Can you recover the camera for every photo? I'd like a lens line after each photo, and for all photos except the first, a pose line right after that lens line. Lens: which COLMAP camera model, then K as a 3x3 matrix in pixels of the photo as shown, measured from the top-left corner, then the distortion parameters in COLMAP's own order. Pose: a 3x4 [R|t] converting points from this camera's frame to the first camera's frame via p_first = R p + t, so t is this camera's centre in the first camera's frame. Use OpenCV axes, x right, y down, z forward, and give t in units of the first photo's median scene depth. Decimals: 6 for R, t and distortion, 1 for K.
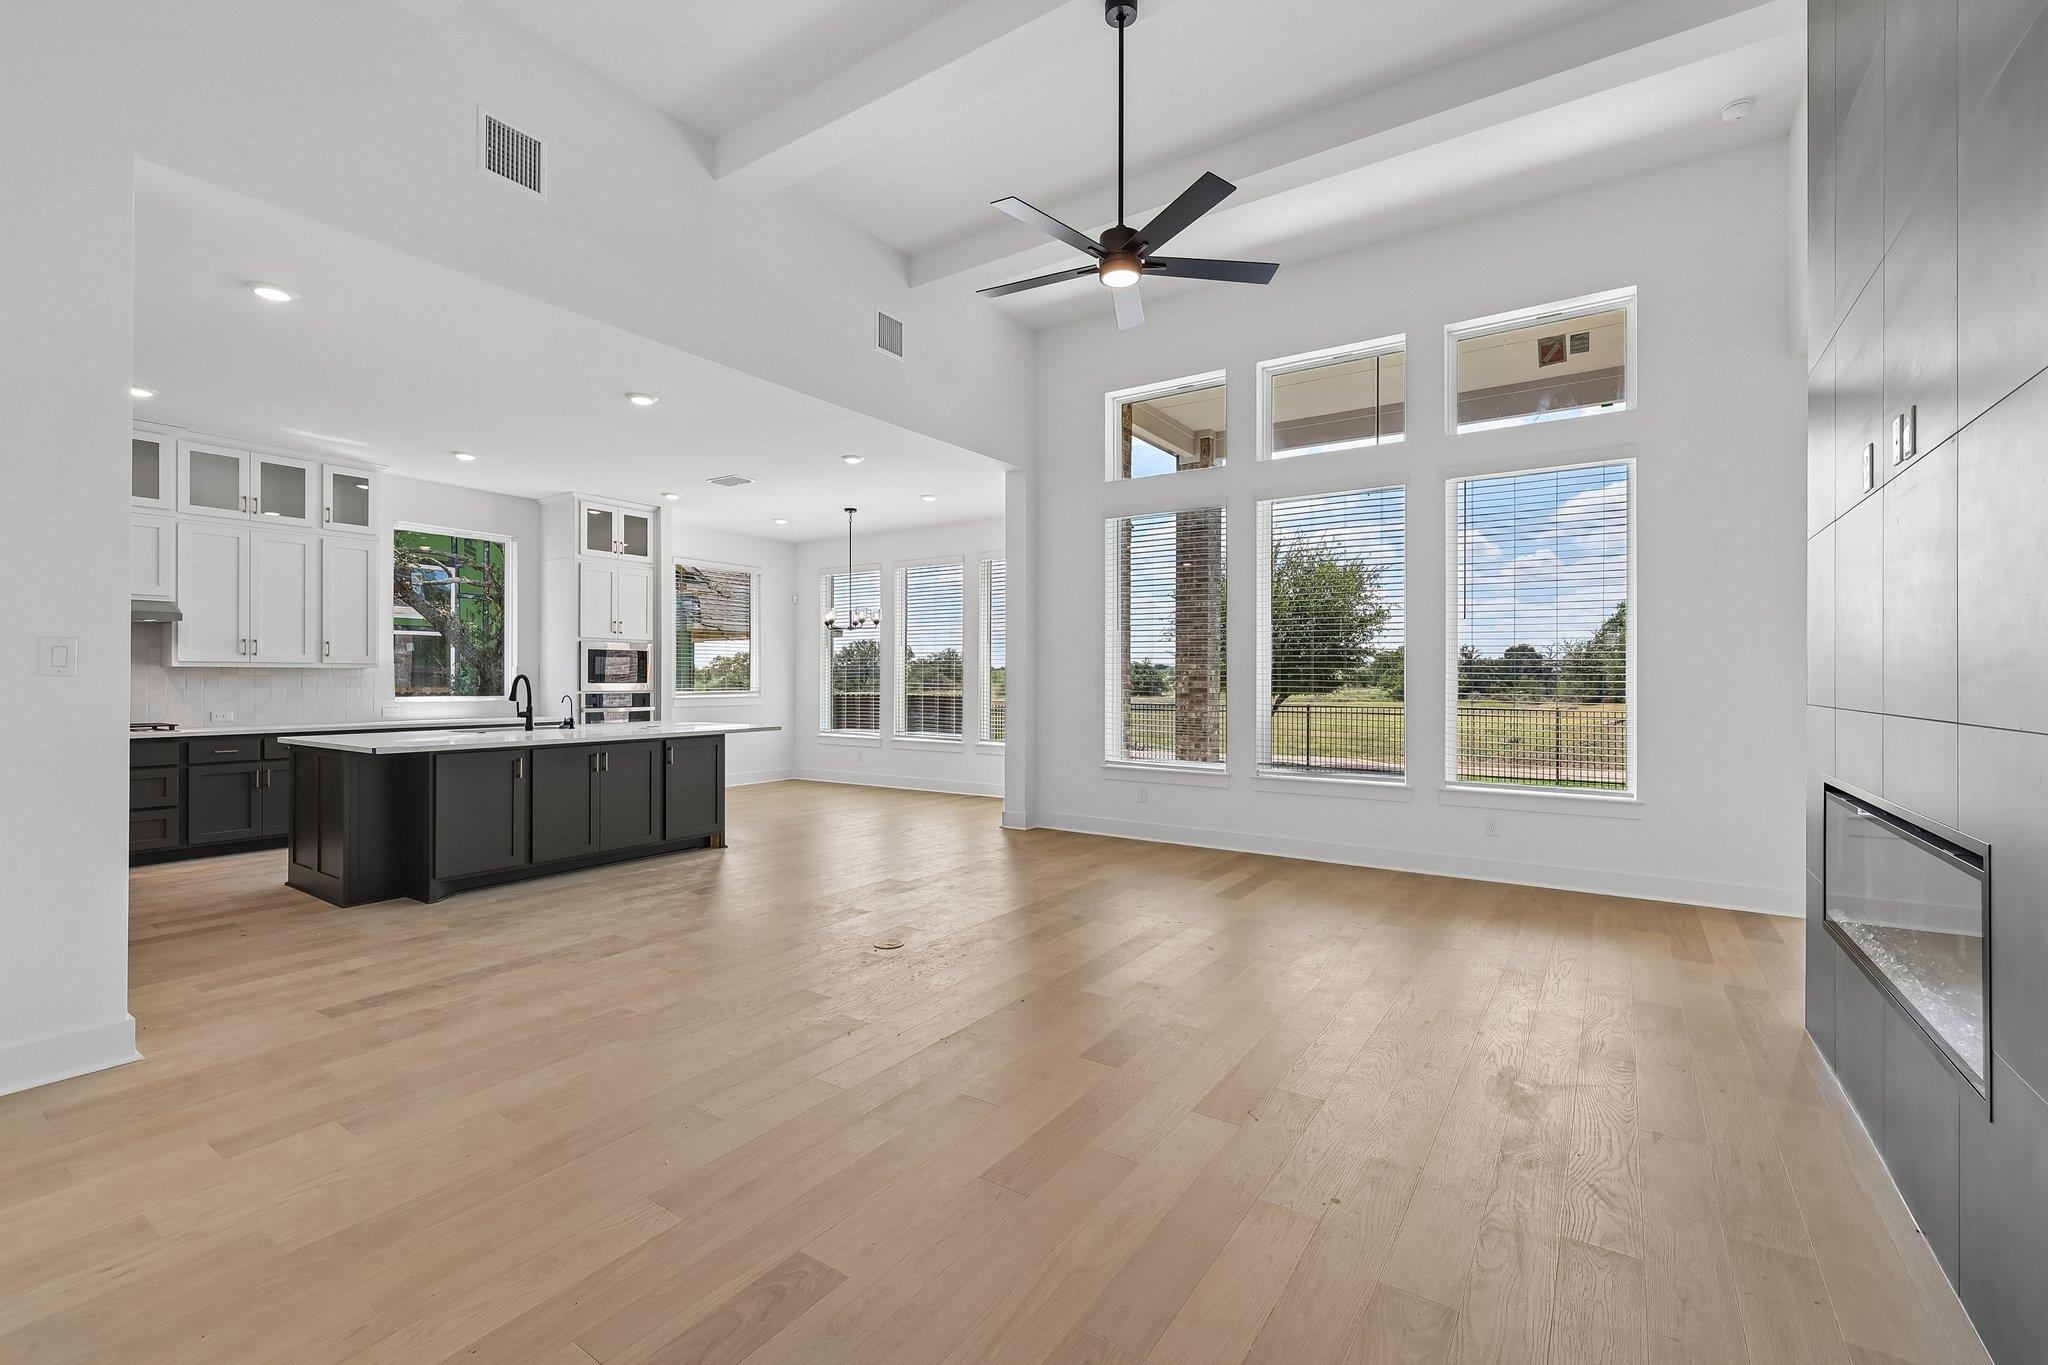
lens RADIAL K [[867.8, 0, 1026.0], [0, 867.8, 677.1], [0, 0, 1]] dist [0.002259, 0.000326]
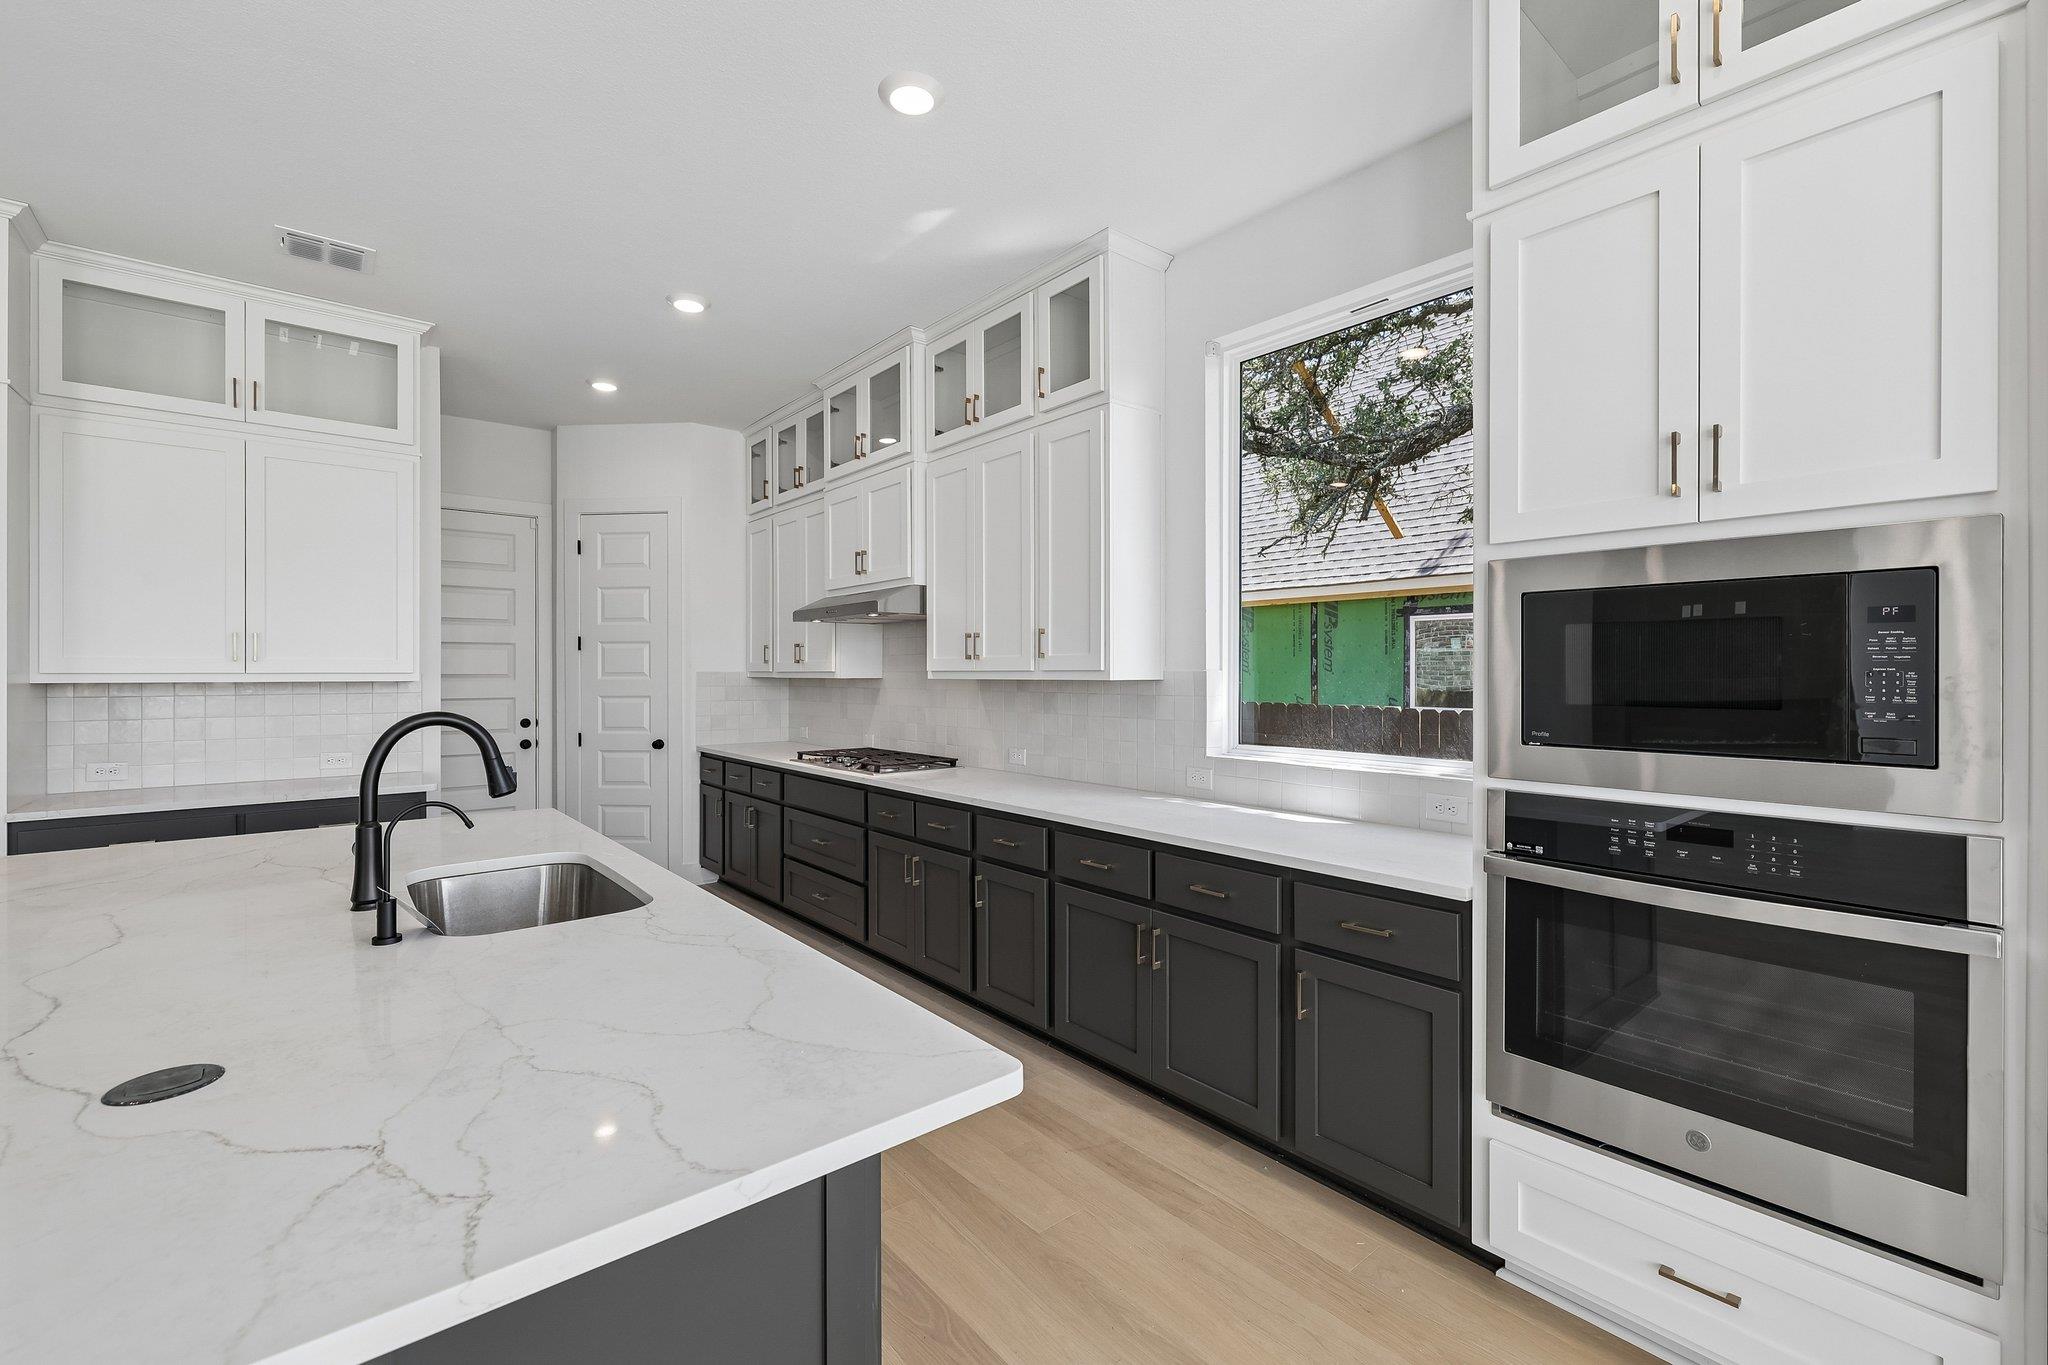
lens RADIAL K [[867.8, 0, 1026.0], [0, 867.8, 677.1], [0, 0, 1]] dist [0.002259, 0.000326]
pose [[-0.267439, -0.002421, -0.963572, -0.275611], [-0.003893, 0.999991, -0.001432, -0.010600], [0.963567, 0.003368, -0.267446, 1.009673]]
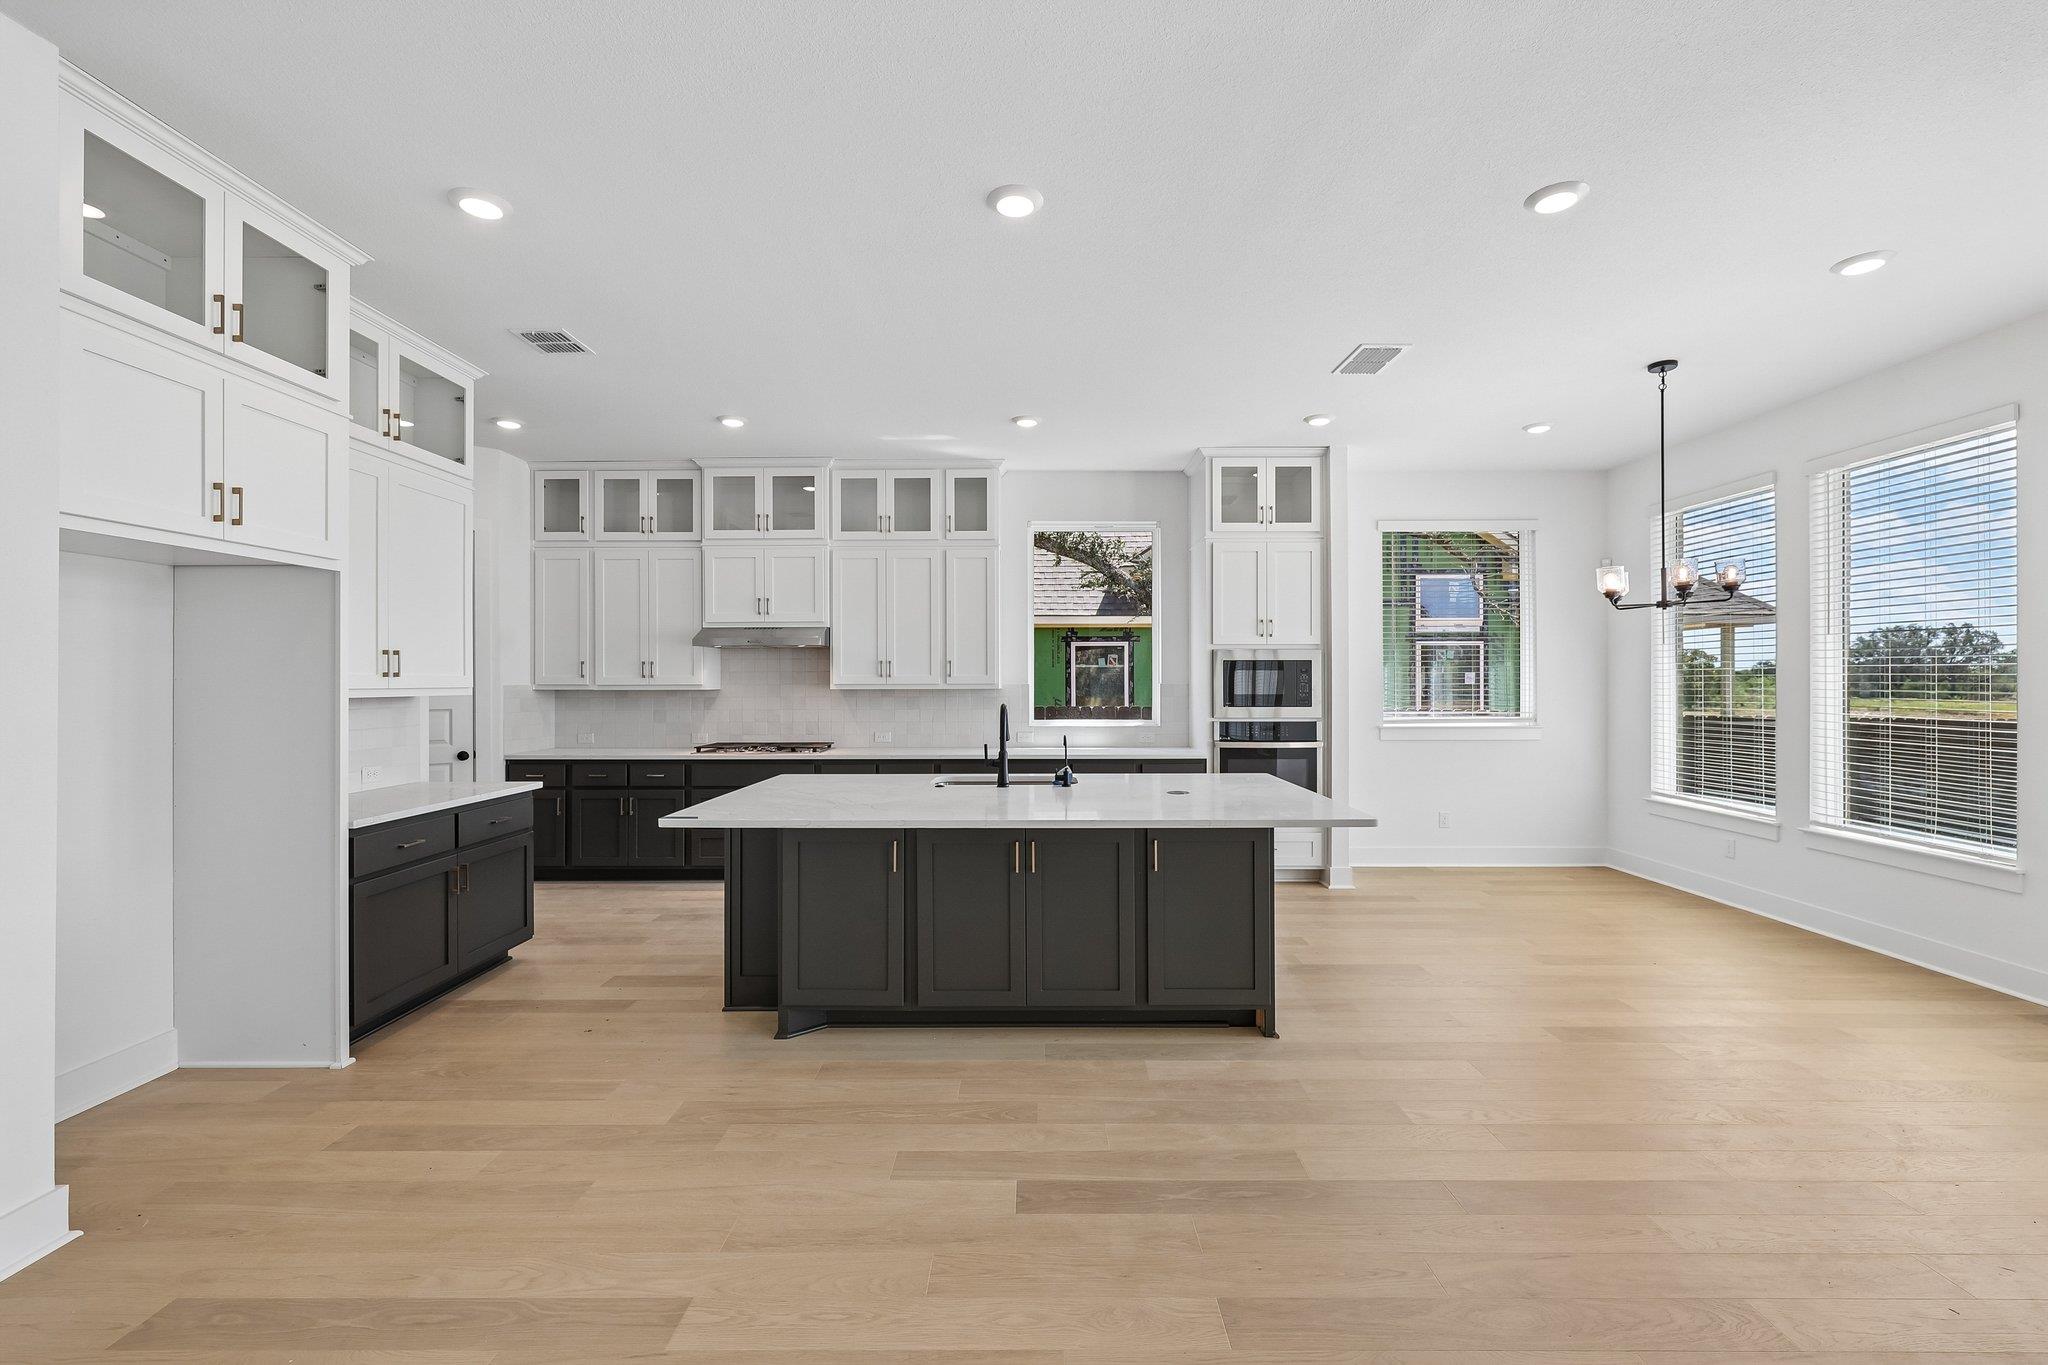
lens RADIAL K [[858.8, 0, 1029.8], [0, 858.8, 677.2], [0, 0, 1]] dist [-0.001940, 0.000017]
pose [[0.557954, -0.006352, -0.829847, 0.000972], [0.004075, 0.999980, -0.004914, -0.016475], [0.829862, -0.000640, 0.557969, 0.502189]]
